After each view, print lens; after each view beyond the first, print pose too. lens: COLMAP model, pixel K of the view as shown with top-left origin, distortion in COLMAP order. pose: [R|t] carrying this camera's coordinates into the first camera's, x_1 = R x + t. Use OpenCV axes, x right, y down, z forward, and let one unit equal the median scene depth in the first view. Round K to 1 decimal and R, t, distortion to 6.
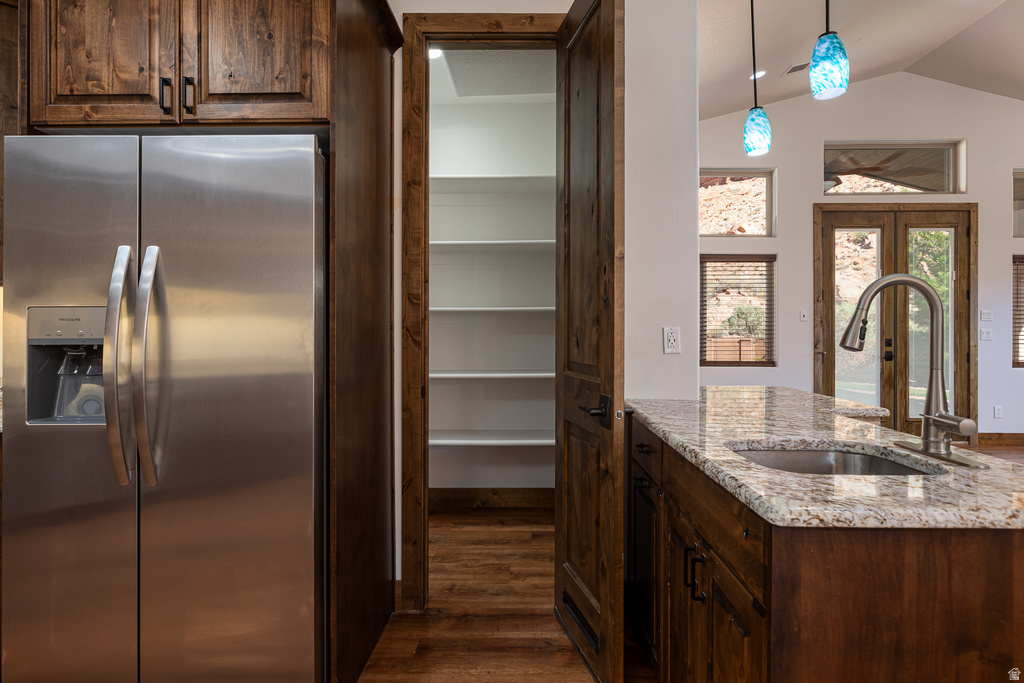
lens RADIAL K [[532.3, 0, 519.4], [0, 532.3, 330.3], [0, 0, 1]] dist [-0.003582, -0.000529]
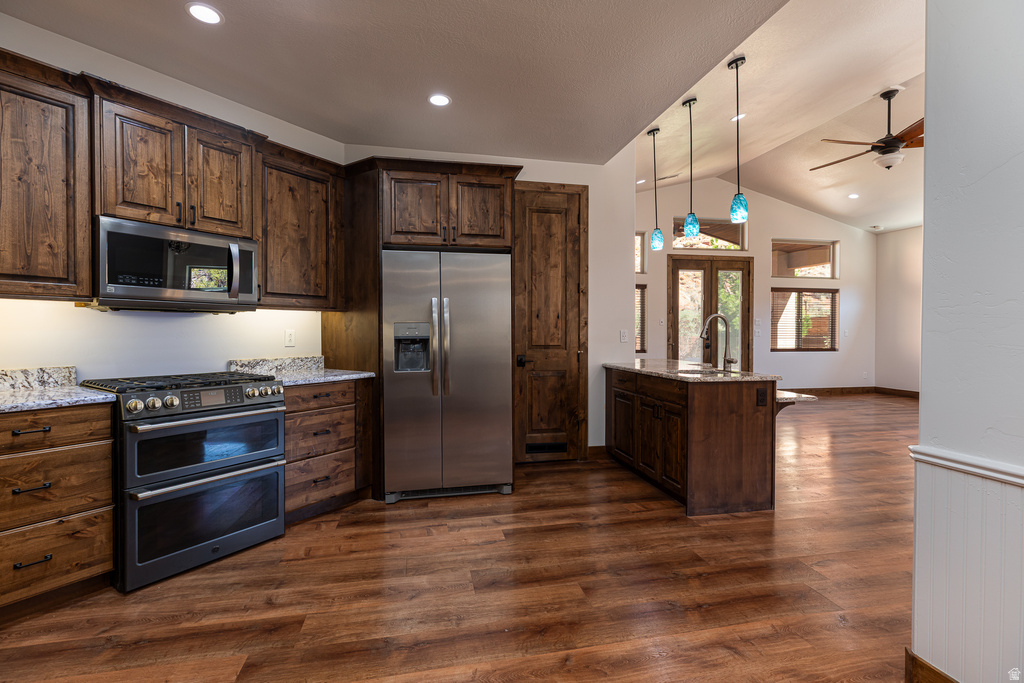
lens RADIAL K [[459.9, 0, 510.1], [0, 459.9, 337.0], [0, 0, 1]] dist [0.005380, -0.000852]
pose [[0.977889, -0.004334, 0.209081, -0.230081], [0.001199, 0.999885, 0.015117, -0.002977], [-0.209123, -0.014533, 0.977781, -0.308387]]
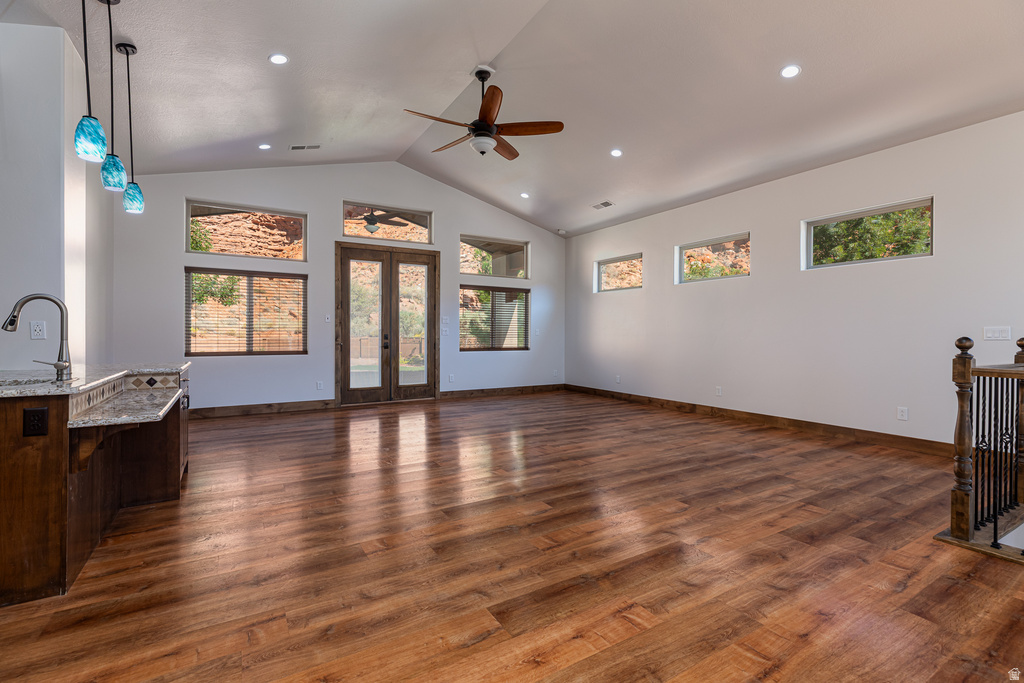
lens RADIAL K [[459.9, 0, 510.0], [0, 459.9, 335.6], [0, 0, 1]] dist [0.005380, -0.000852]
pose [[0.851675, -0.001311, 0.524068, 0.302418], [-0.003458, 0.999961, 0.008120, 0.007364], [-0.524058, -0.008728, 0.851638, -0.322903]]
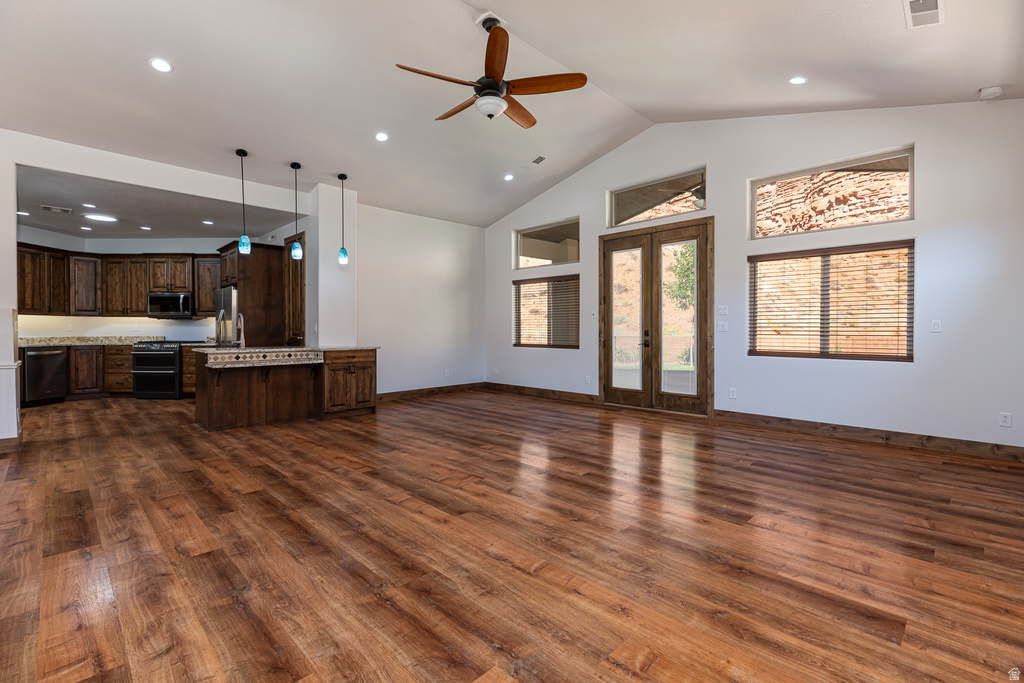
lens RADIAL K [[459.9, 0, 505.3], [0, 459.9, 334.6], [0, 0, 1]] dist [0.005380, -0.000852]
pose [[0.707599, 0.006161, -0.706587, 1.259183], [0.003594, 0.999918, 0.012318, 0.011229], [0.706605, -0.011255, 0.707519, -0.061913]]
